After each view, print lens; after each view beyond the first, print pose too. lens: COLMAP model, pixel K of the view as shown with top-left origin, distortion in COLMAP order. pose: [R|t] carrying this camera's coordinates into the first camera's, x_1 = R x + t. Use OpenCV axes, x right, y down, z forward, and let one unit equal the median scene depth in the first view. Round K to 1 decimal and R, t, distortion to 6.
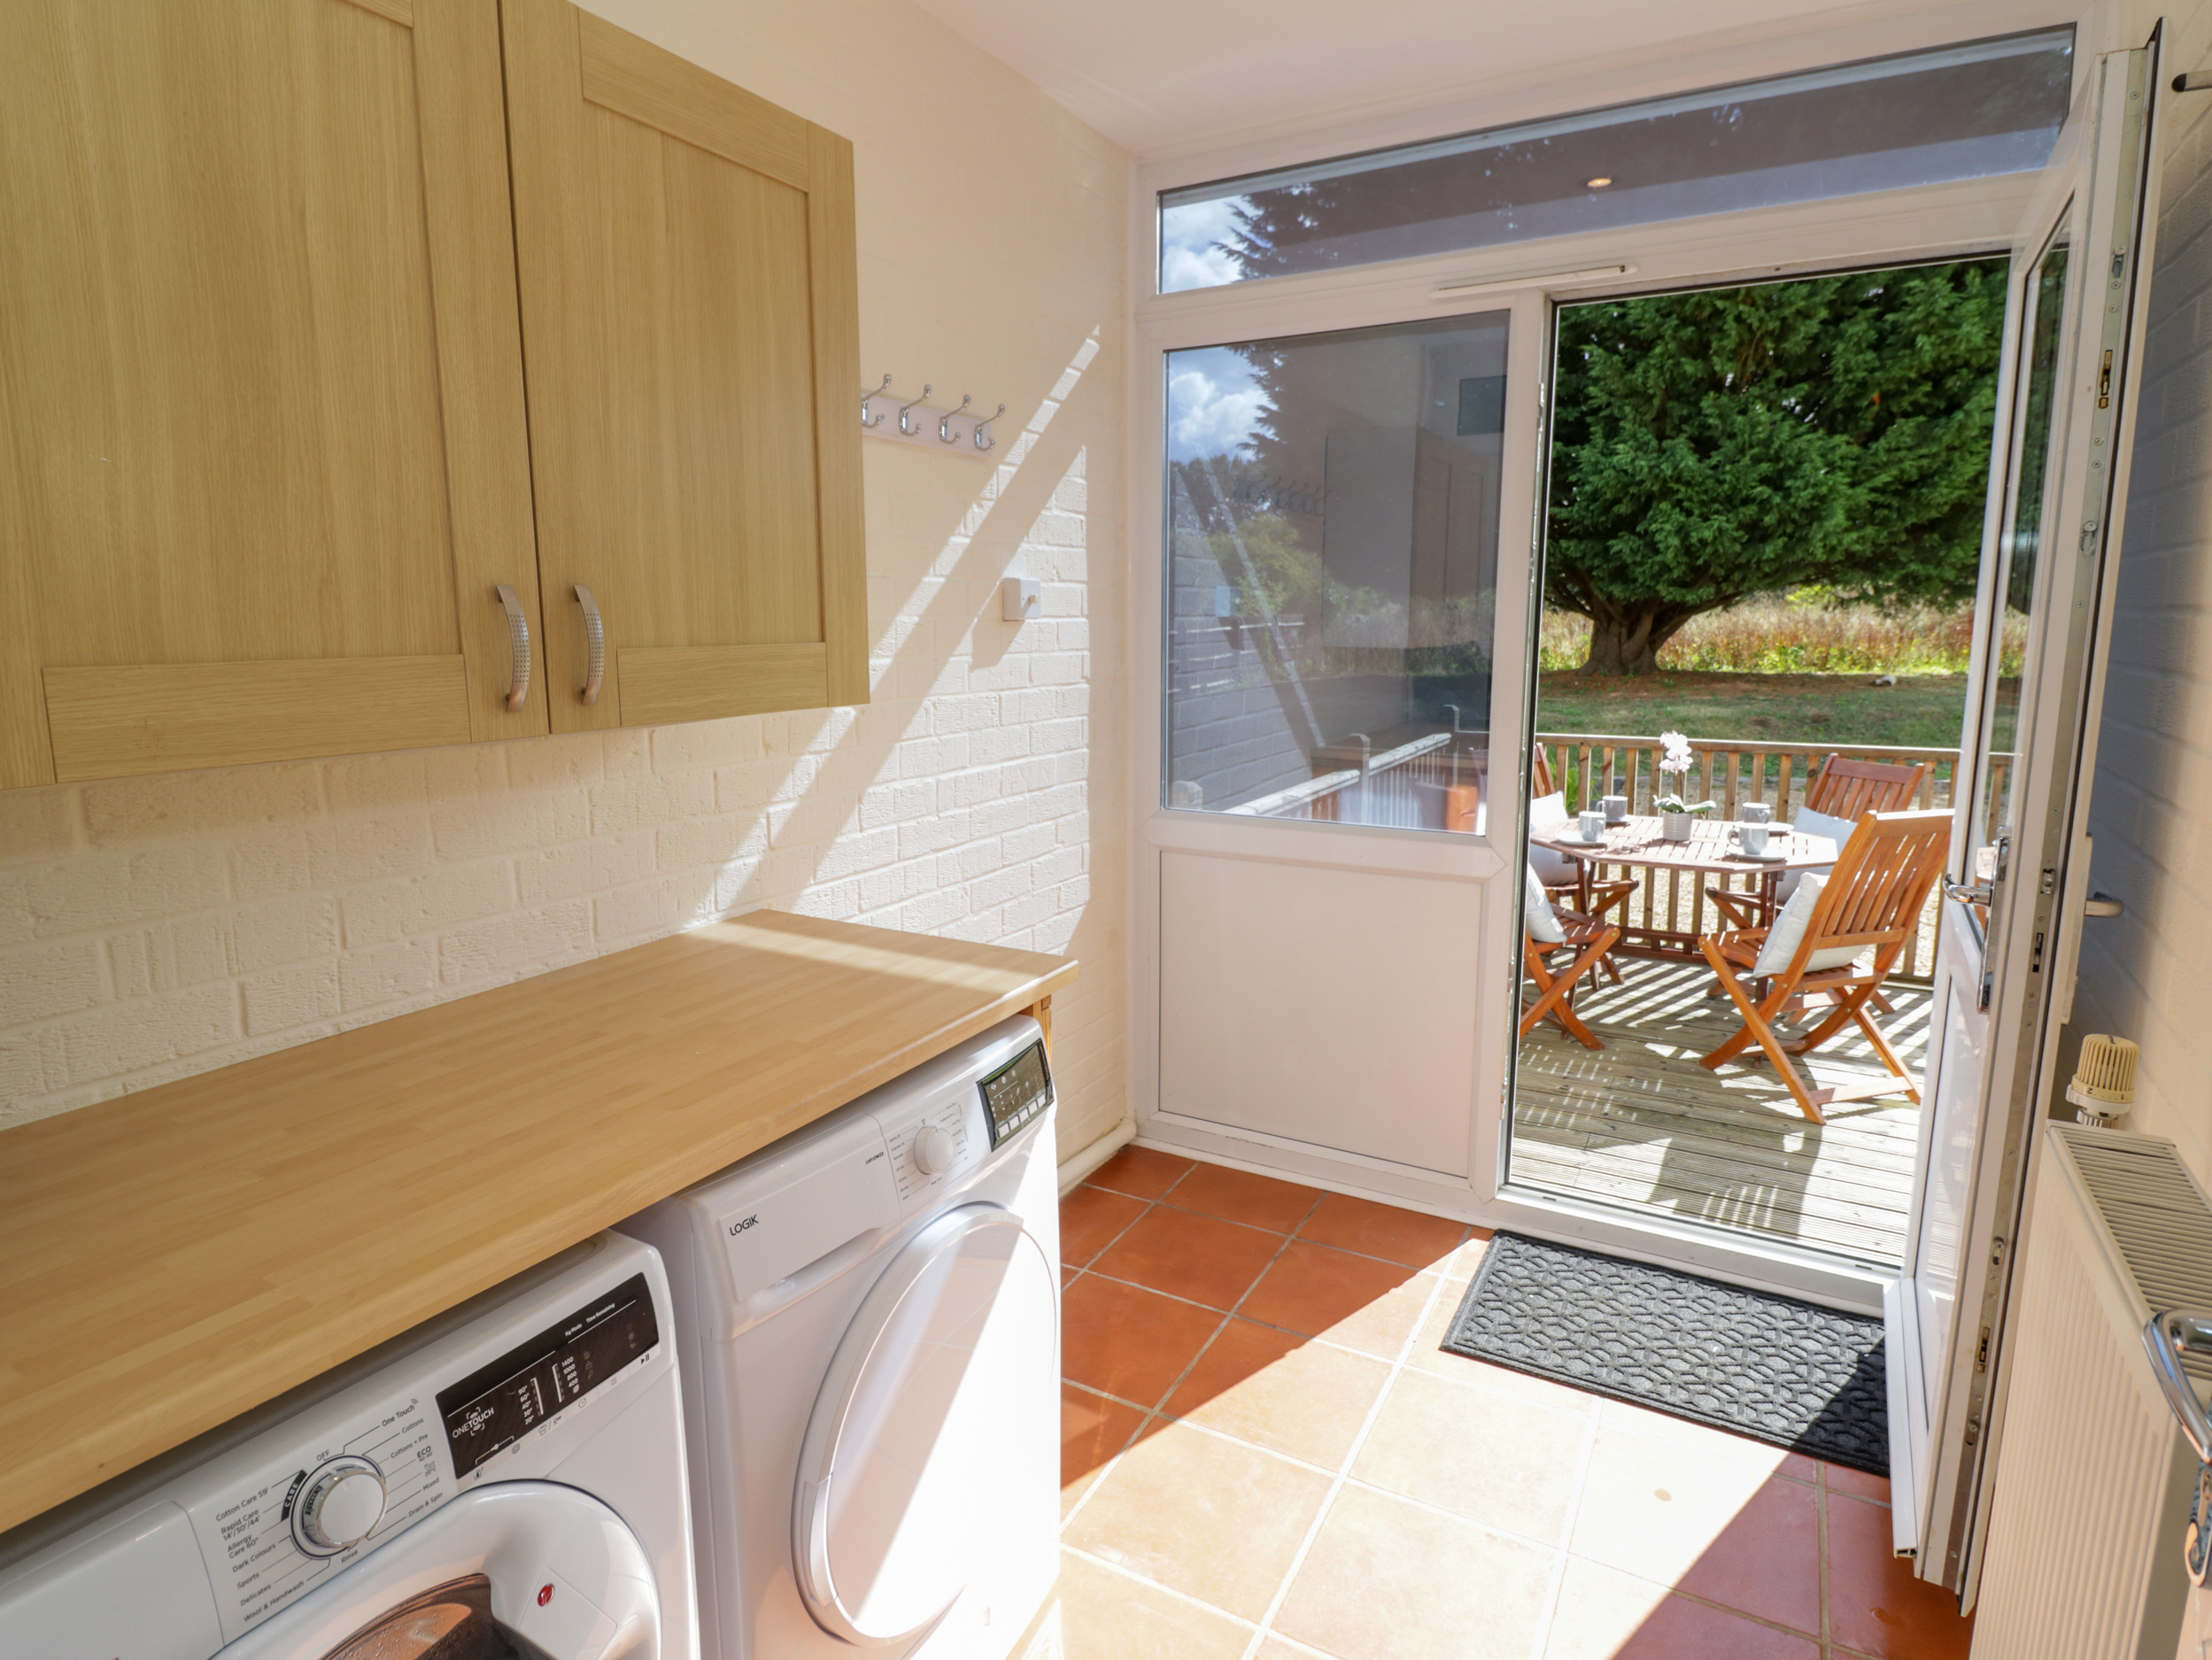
lens RADIAL K [[1260.6, 0, 1106.7], [0, 1260.6, 856.1], [0, 0, 1]] dist [0.002734, -0.081530]
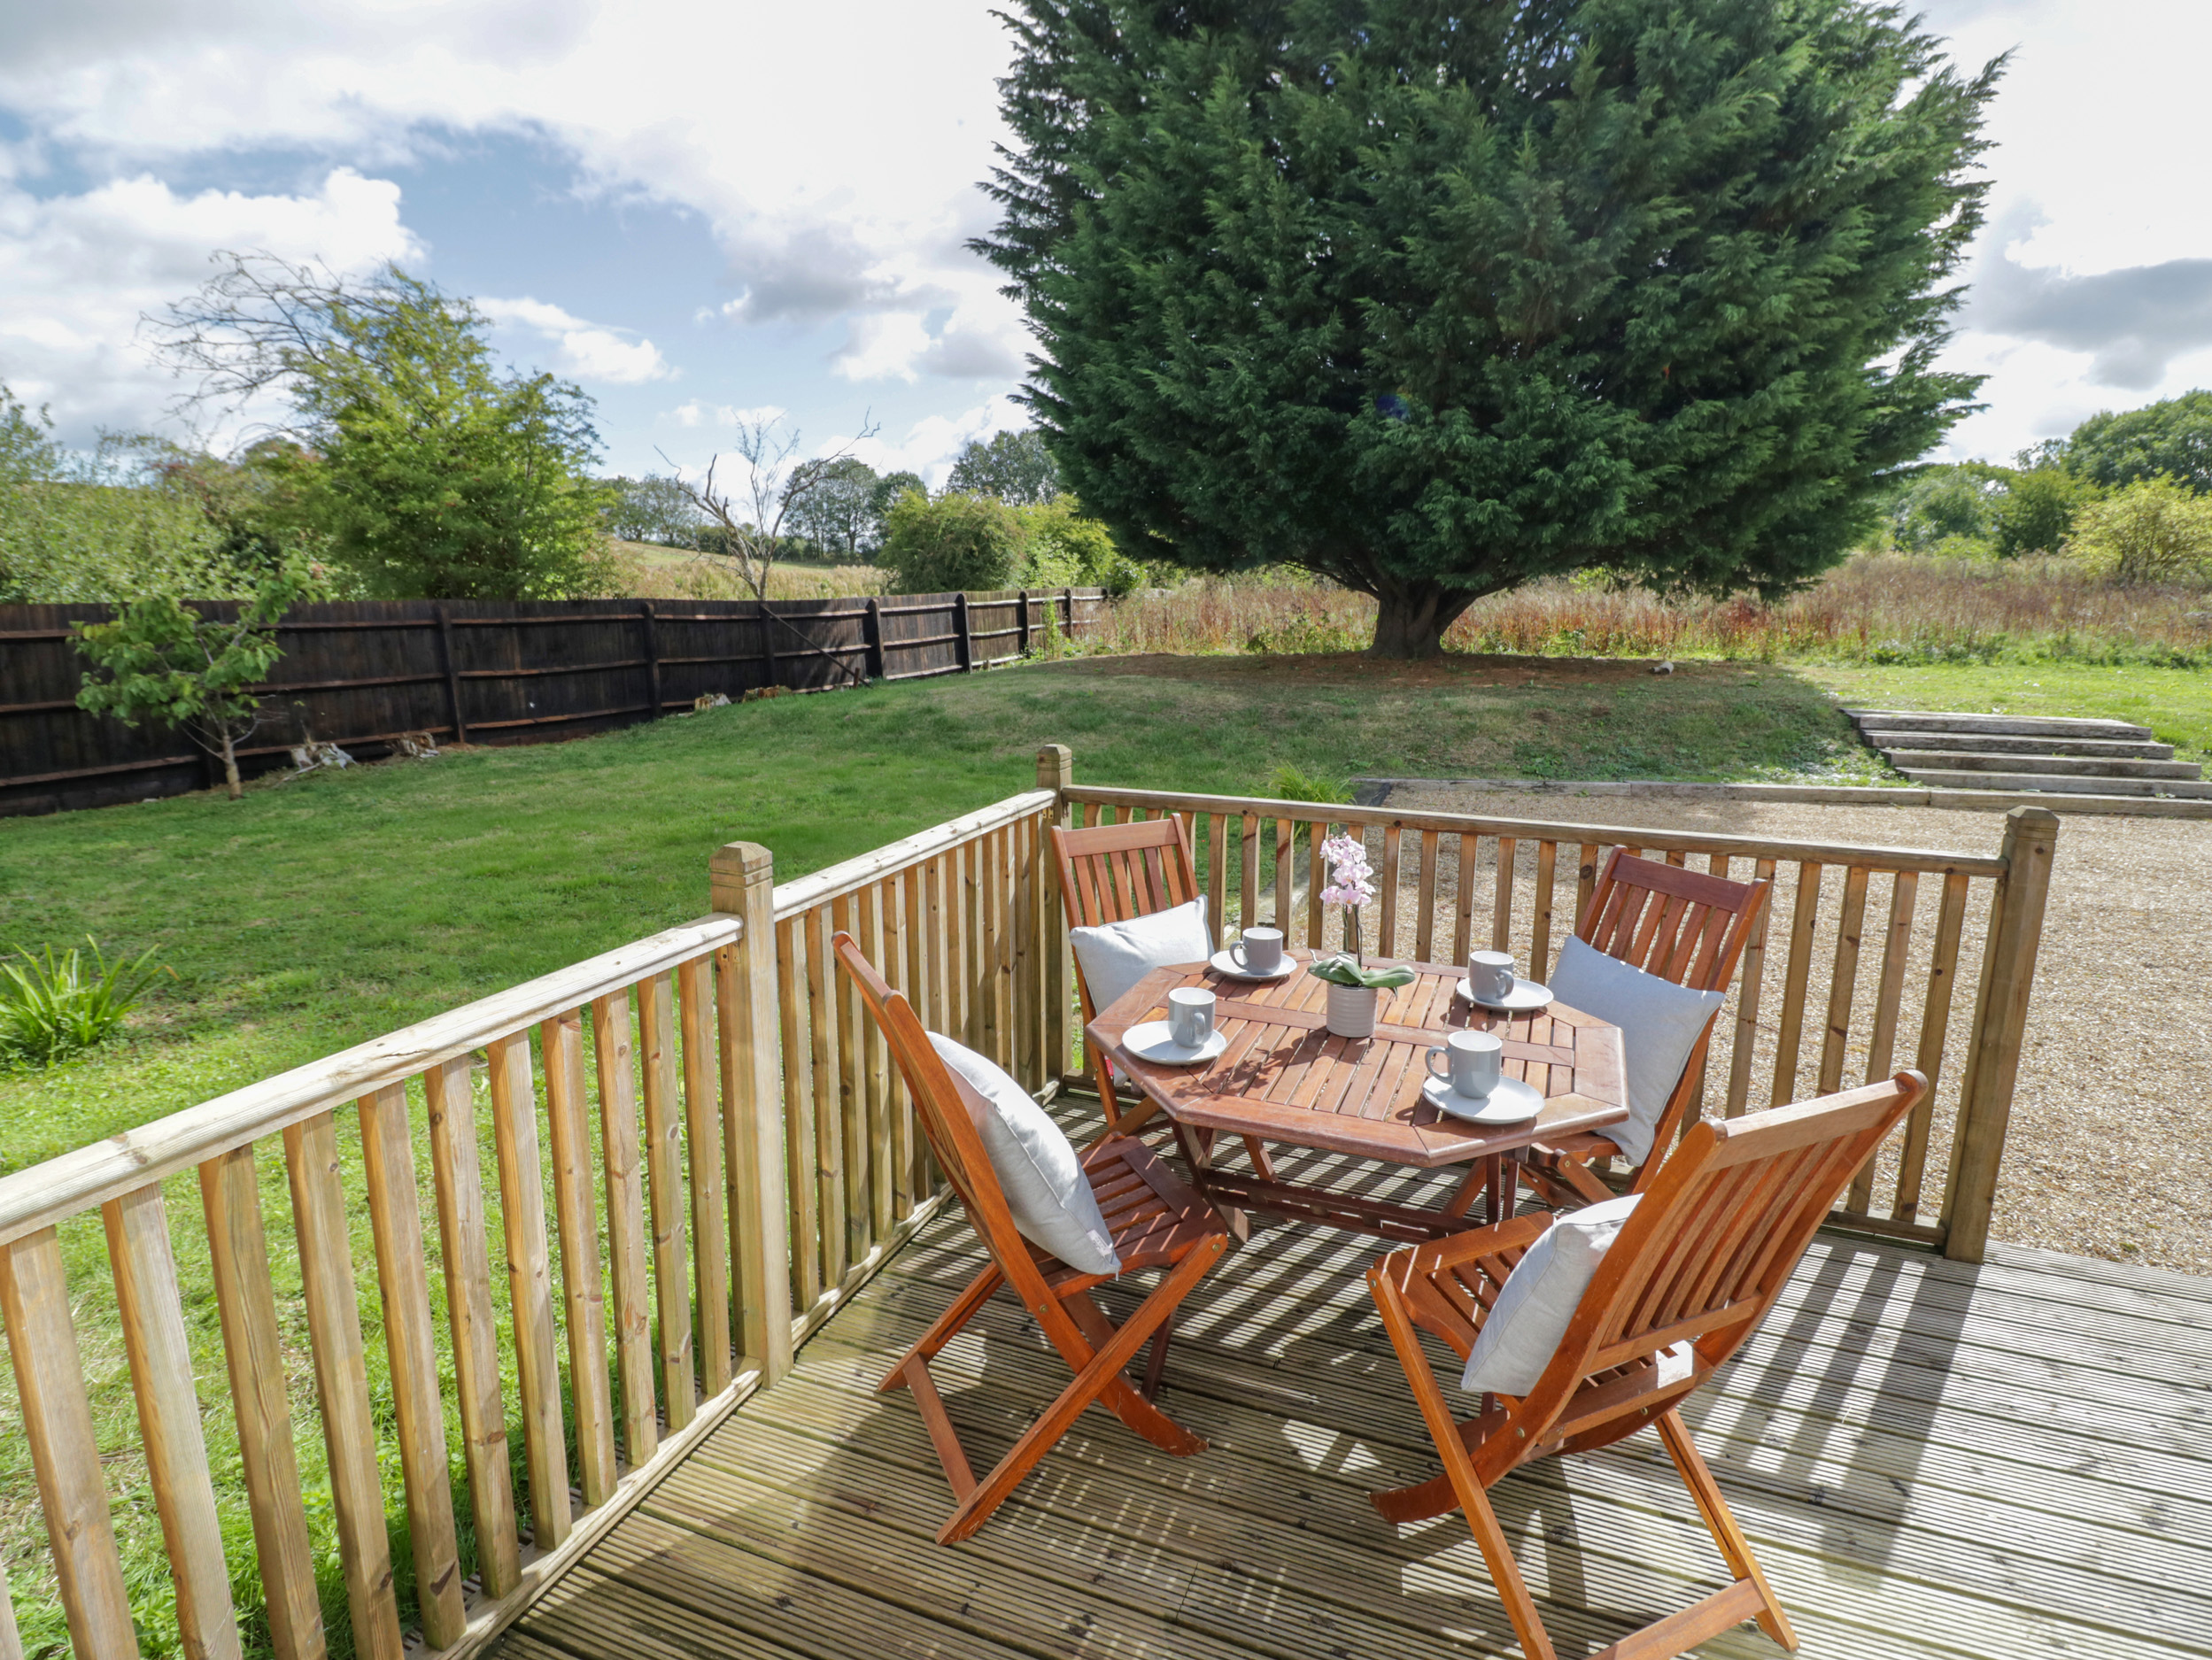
lens RADIAL K [[1168.4, 0, 1101.4], [0, 1168.4, 804.8], [0, 0, 1]] dist [-0.010216, -0.000948]
pose [[0.993271, 0.008088, 0.115528, 0.090677], [-0.008026, 0.999967, -0.001002, -0.035444], [-0.115532, 0.000068, 0.993304, 0.159816]]
